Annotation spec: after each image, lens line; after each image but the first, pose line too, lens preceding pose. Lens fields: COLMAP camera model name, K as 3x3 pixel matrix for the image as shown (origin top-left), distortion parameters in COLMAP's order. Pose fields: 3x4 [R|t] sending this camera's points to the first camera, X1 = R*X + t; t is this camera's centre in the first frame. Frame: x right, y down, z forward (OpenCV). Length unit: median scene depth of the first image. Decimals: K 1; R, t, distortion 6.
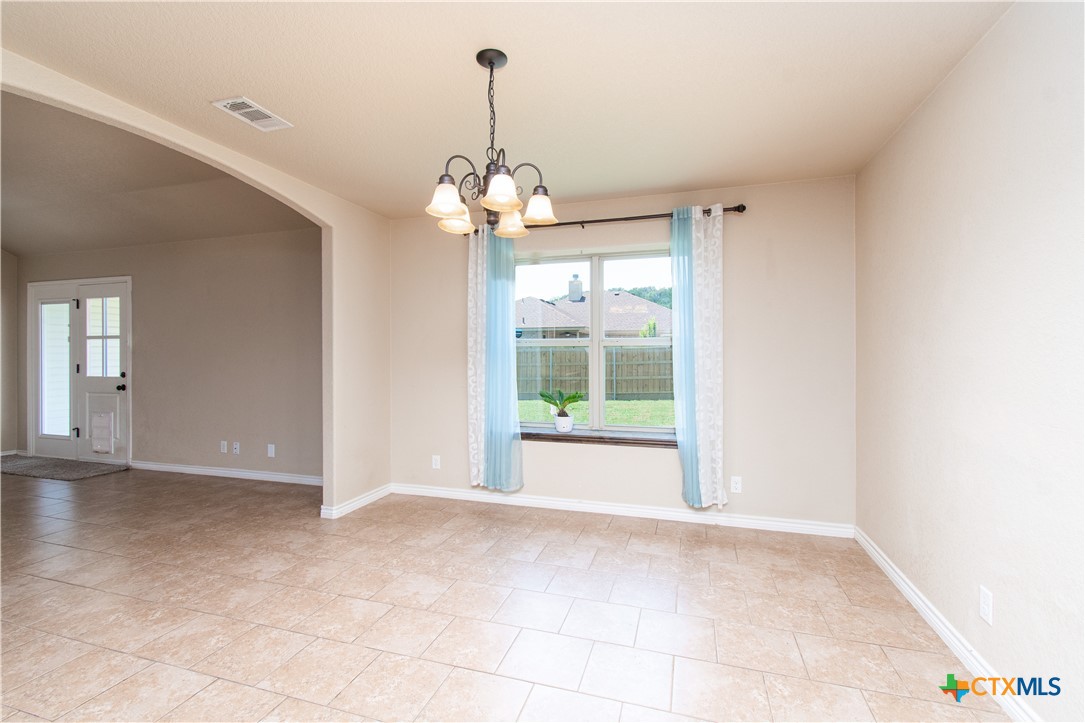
lens RADIAL K [[477.1, 0, 542.5], [0, 477.1, 361.5], [0, 0, 1]] dist [-0.000526, 0.000100]
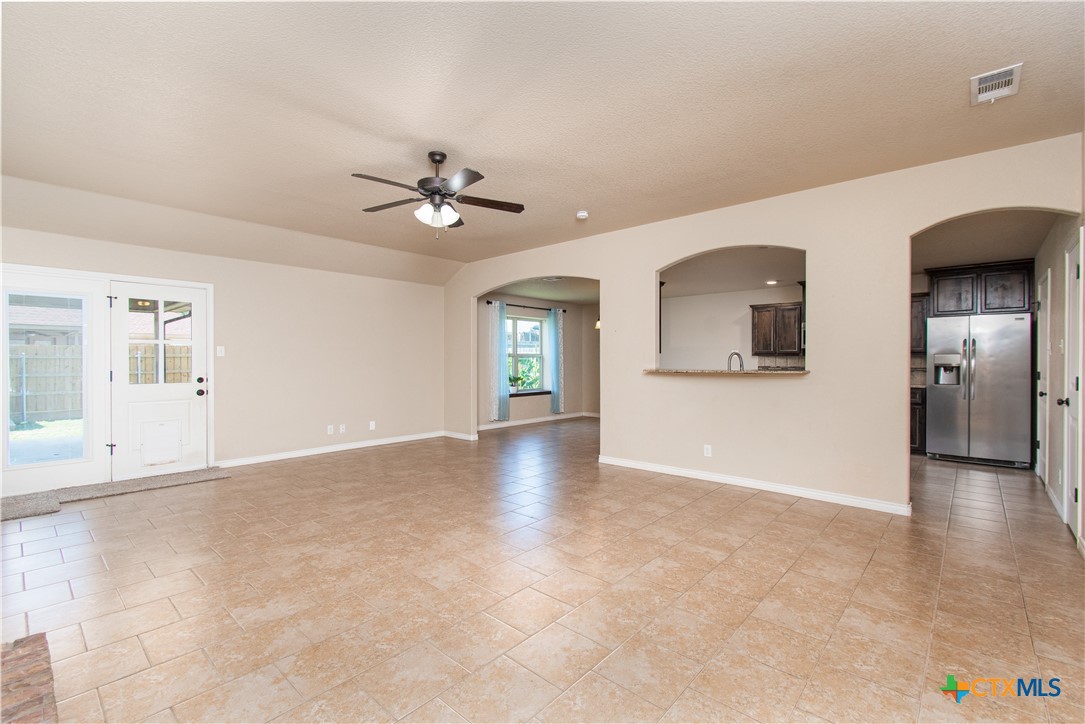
lens RADIAL K [[477.1, 0, 542.5], [0, 477.1, 362.0], [0, 0, 1]] dist [-0.000526, 0.000100]
pose [[0.420066, -0.003316, 0.907487, -1.491900], [0.013087, 0.999911, -0.002404, 0.001958], [-0.907399, 0.012887, 0.420073, -0.084078]]
